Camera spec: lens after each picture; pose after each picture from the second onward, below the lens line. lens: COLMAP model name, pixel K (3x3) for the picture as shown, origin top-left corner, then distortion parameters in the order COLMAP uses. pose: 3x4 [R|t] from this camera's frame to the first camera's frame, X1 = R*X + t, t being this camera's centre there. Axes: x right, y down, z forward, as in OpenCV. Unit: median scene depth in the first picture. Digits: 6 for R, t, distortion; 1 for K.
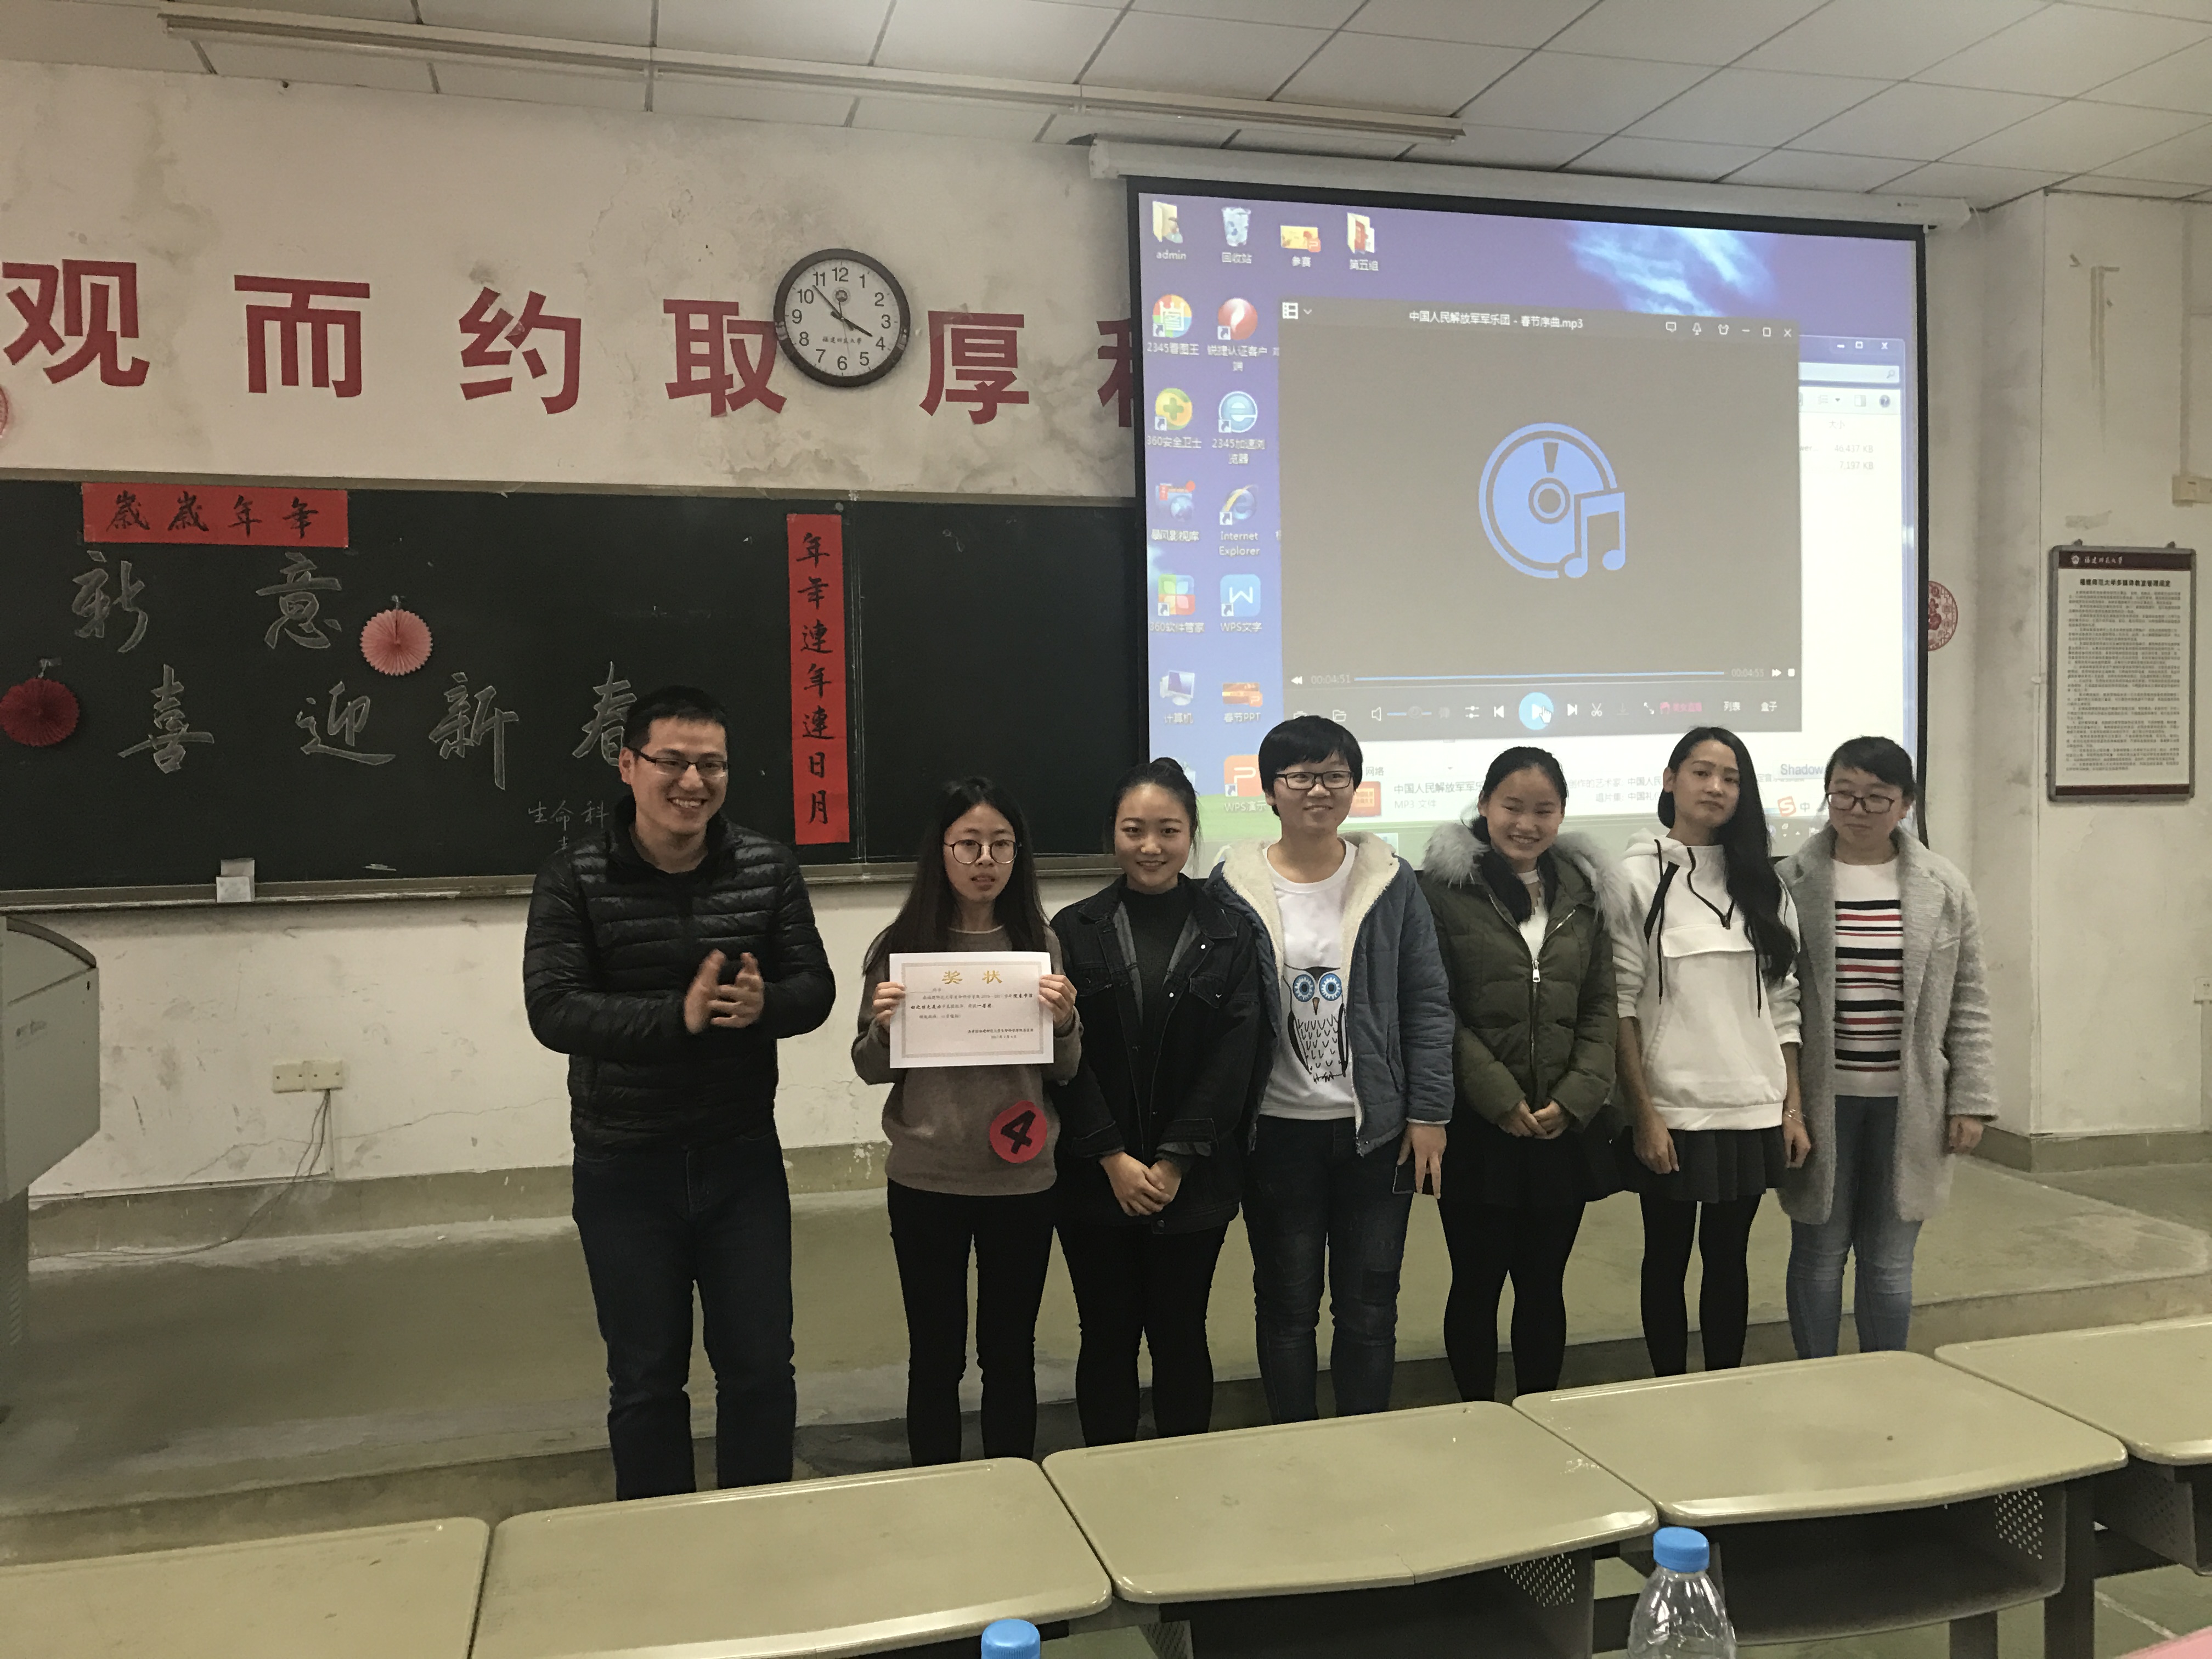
lens RADIAL K [[1803.2, 0, 1104.4], [0, 1803.2, 820.8], [0, 0, 1]] dist [-0.005758, 0.012056]
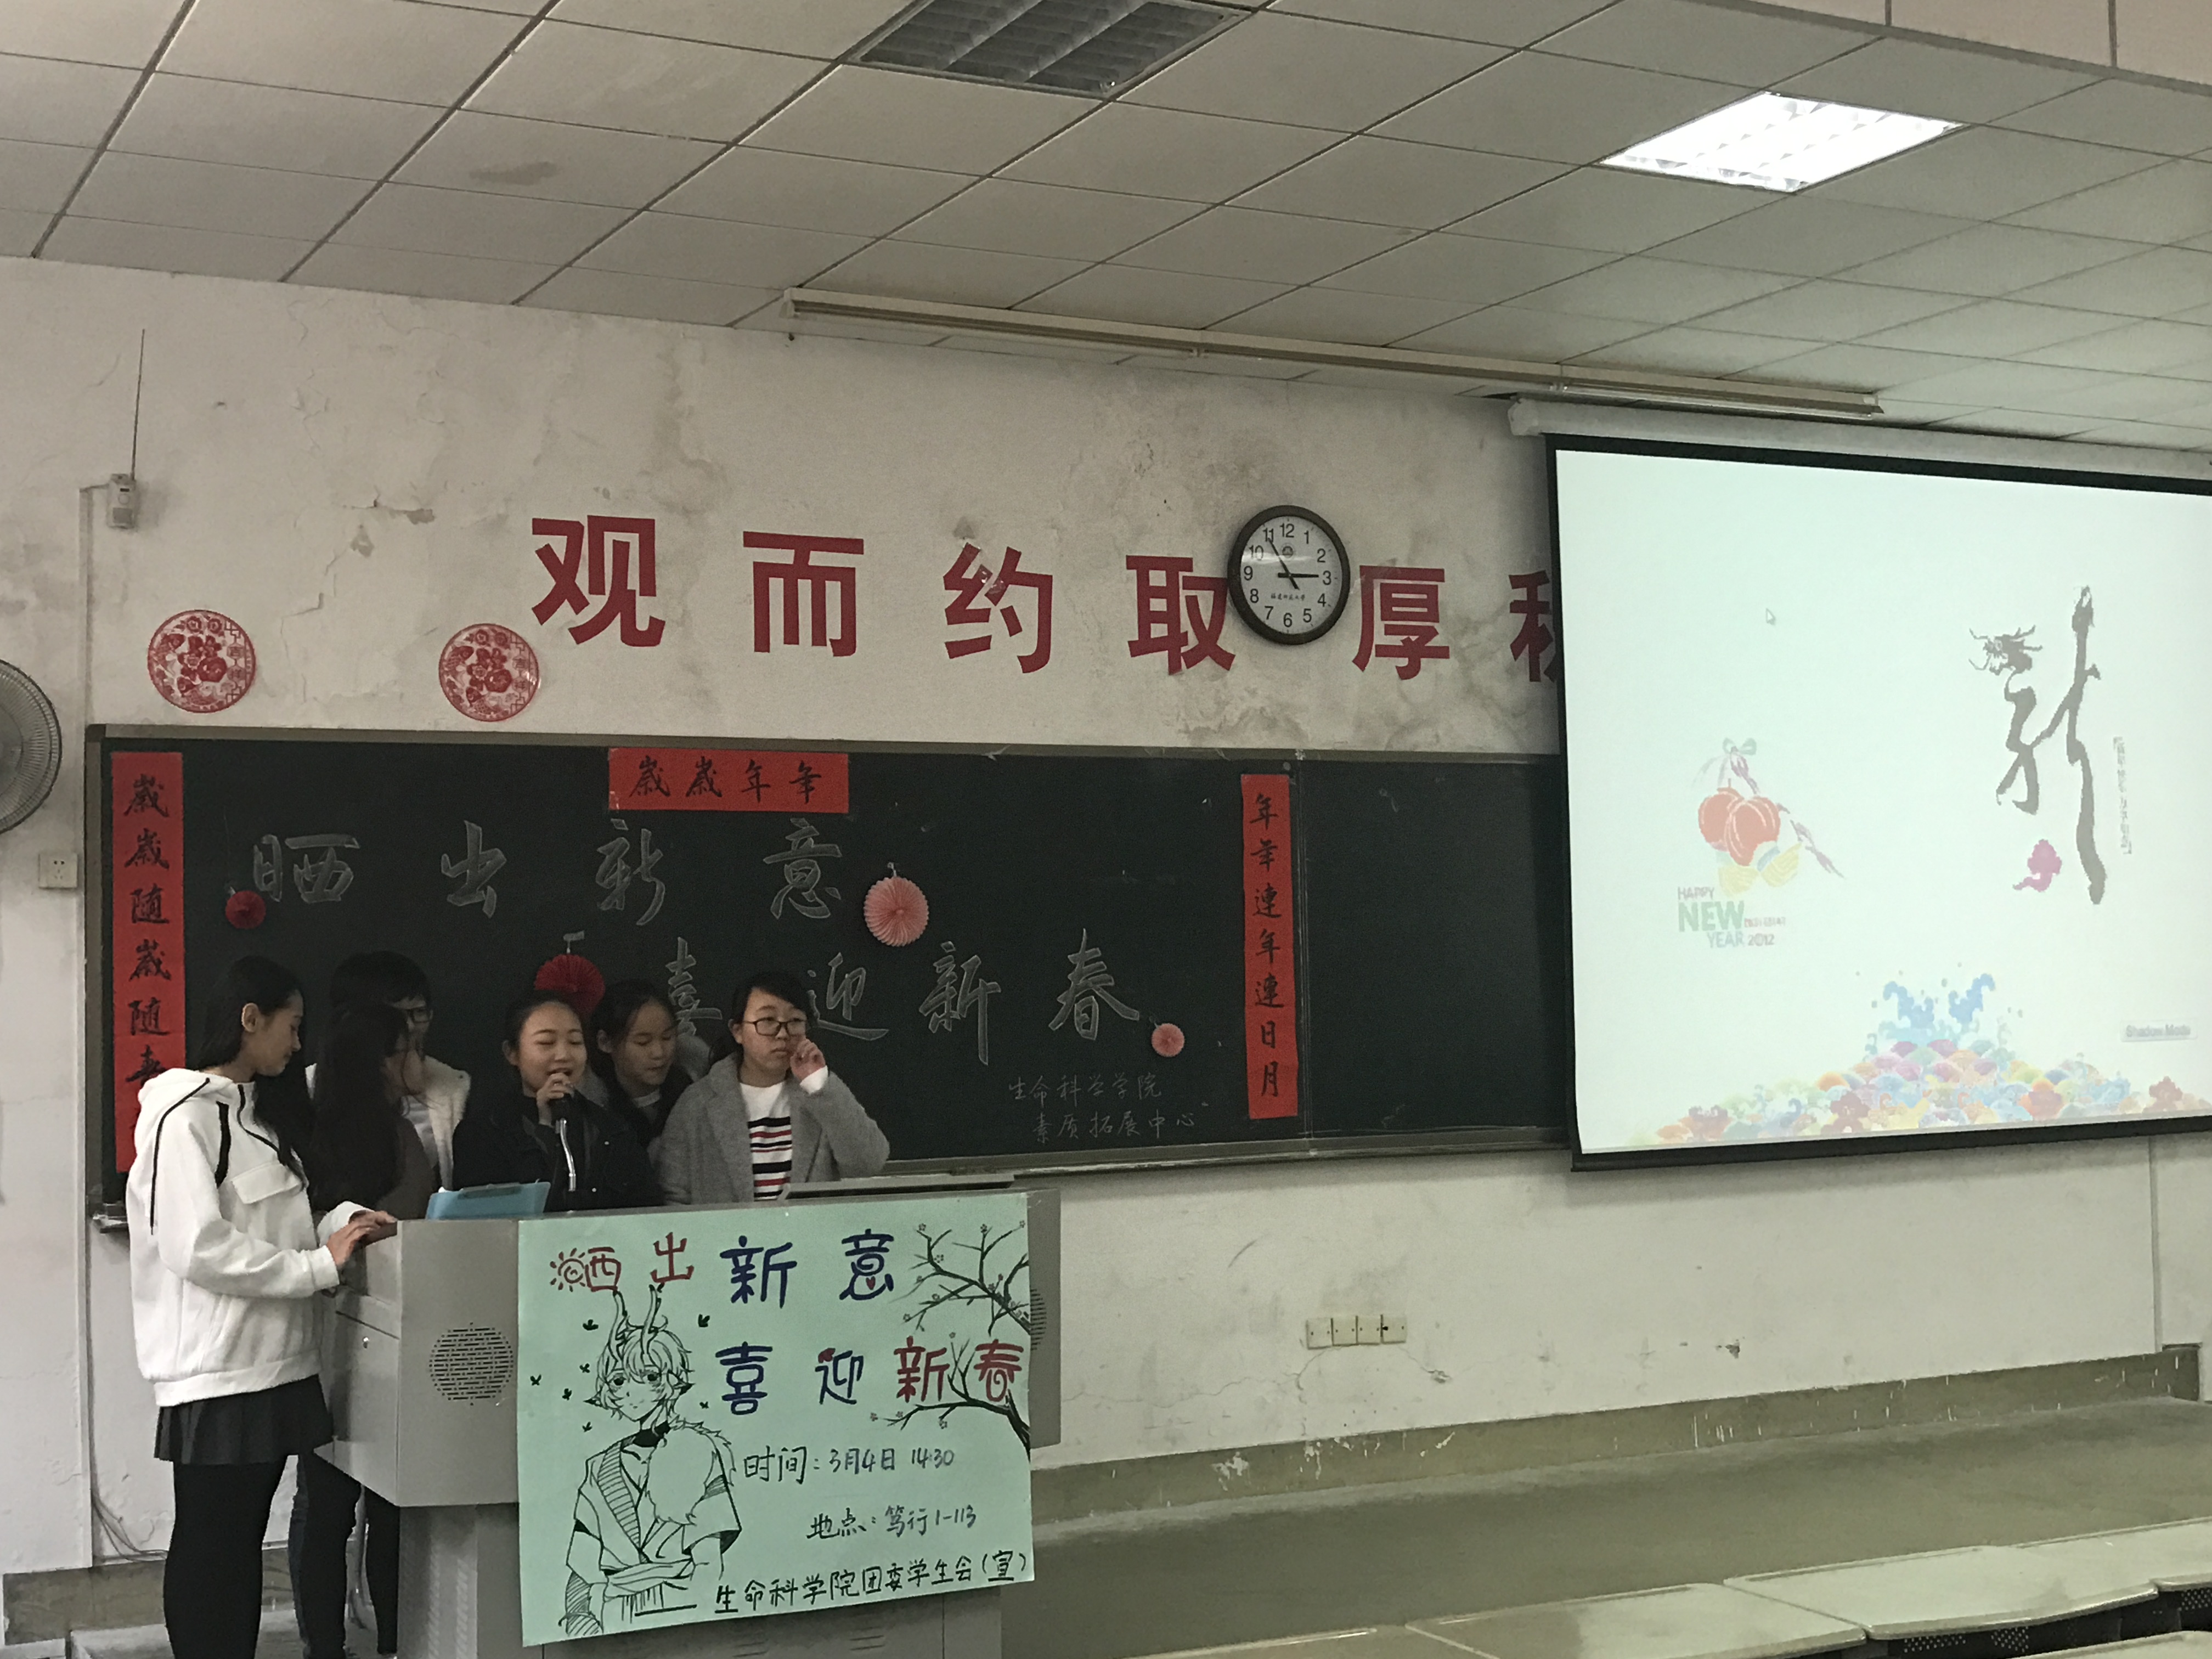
lens RADIAL K [[2897.5, 0, 1106.7], [0, 2897.5, 828.8], [0, 0, 1]] dist [0.148542, 0.000000]
pose [[0.978066, 0.003721, 0.208264, -0.583968], [0.015906, 0.995587, -0.092485, 0.001284], [-0.207689, 0.093769, 0.973690, -0.506994]]
